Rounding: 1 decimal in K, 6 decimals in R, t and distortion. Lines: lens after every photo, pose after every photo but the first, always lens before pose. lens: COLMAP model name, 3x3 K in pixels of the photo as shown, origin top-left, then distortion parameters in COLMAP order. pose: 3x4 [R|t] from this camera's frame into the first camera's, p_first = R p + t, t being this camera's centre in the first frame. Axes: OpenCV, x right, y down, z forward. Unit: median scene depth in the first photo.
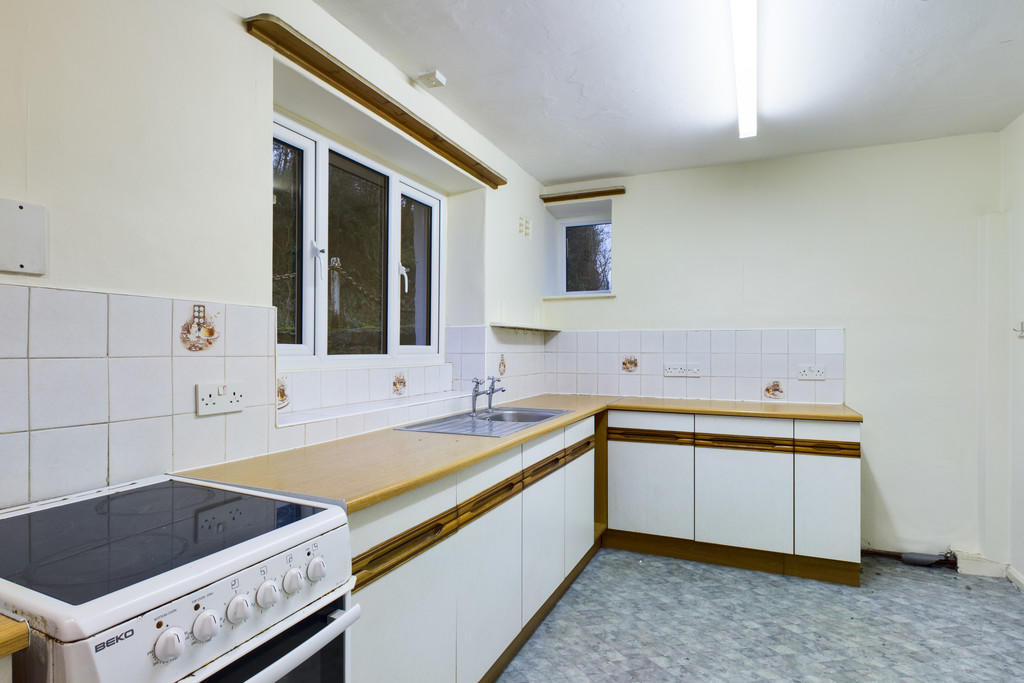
lens RADIAL K [[544.9, 0, 517.1], [0, 544.9, 349.5], [0, 0, 1]] dist [0.009314, -0.001534]
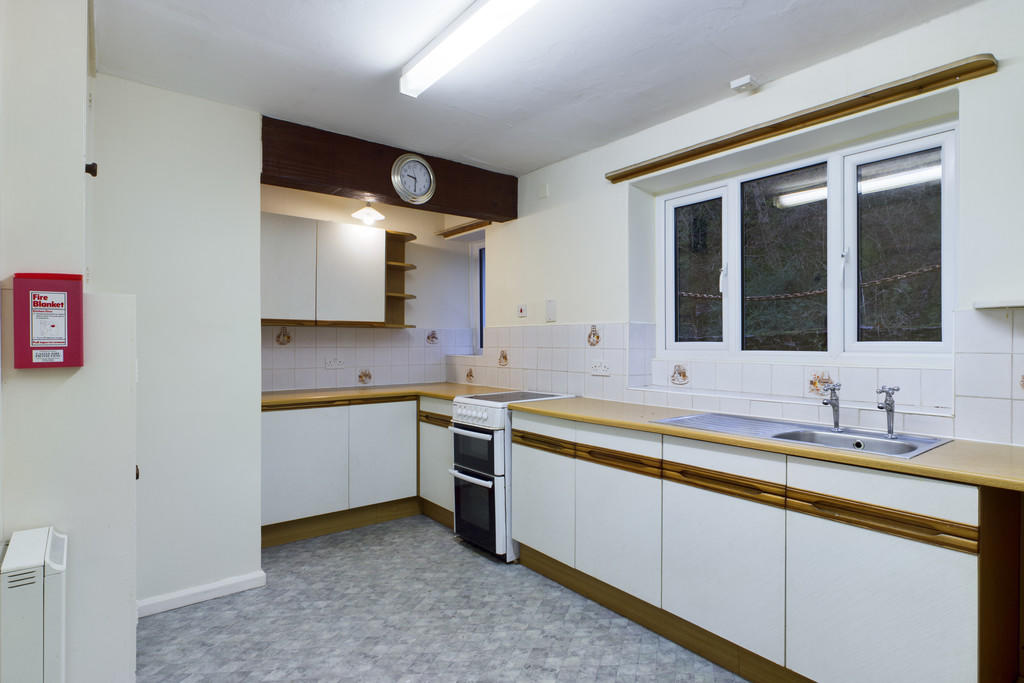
lens RADIAL K [[544.9, 0, 517.0], [0, 544.9, 340.4], [0, 0, 1]] dist [0.009314, -0.001534]
pose [[-0.478310, -0.002317, -0.878188, 1.241299], [0.004805, 0.999975, -0.005255, -0.013123], [0.878178, -0.006733, -0.478287, 1.654414]]
